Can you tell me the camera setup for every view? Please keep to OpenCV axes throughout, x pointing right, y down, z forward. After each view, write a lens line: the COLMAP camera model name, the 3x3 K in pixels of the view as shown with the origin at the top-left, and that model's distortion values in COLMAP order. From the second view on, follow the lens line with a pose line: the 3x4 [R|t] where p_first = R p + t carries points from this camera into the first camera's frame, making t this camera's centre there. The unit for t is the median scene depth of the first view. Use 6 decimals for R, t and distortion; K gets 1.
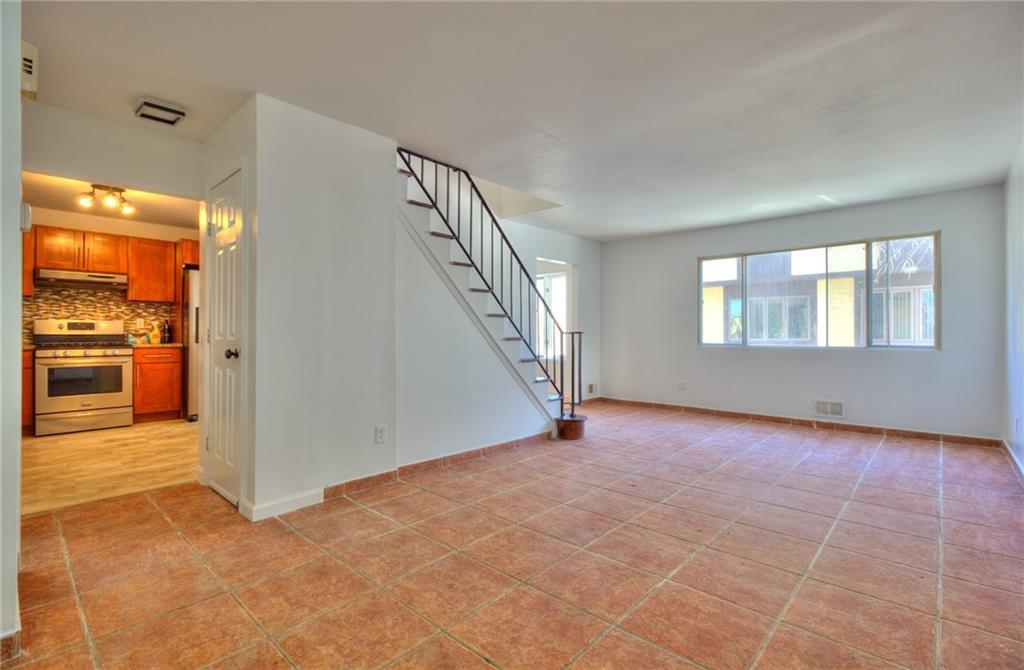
lens RADIAL K [[471.5, 0, 508.9], [0, 471.5, 326.4], [0, 0, 1]] dist [-0.000423, -0.000544]
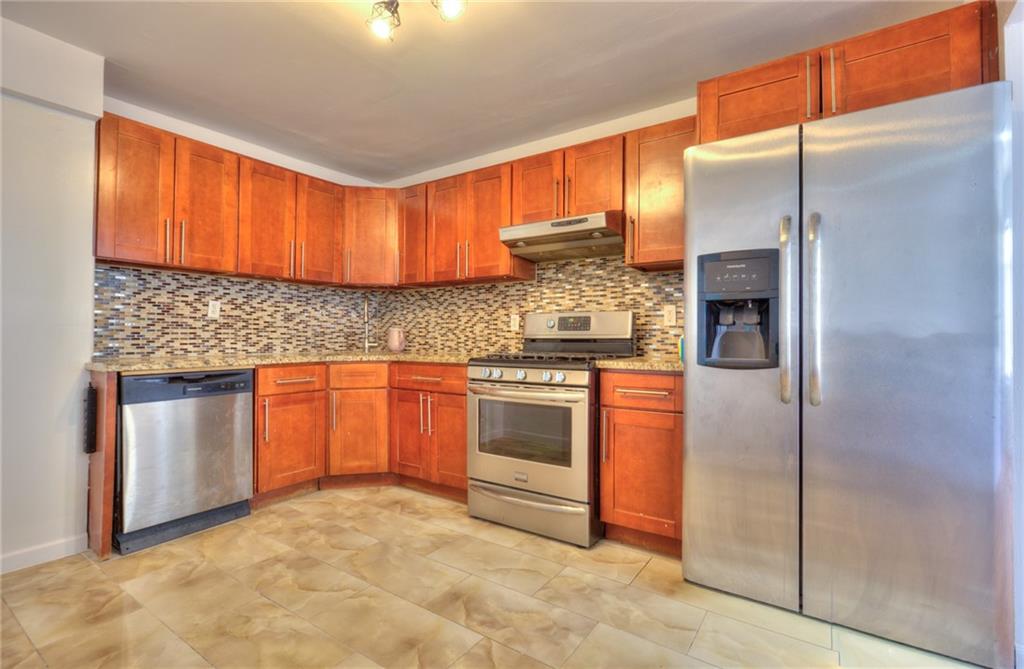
lens RADIAL K [[471.5, 0, 508.9], [0, 471.5, 325.9], [0, 0, 1]] dist [-0.000423, -0.000544]
pose [[0.144156, -0.025791, -0.989219, -0.378300], [0.004140, 0.999667, -0.025460, 0.016595], [0.989546, -0.000425, 0.144214, 0.854973]]
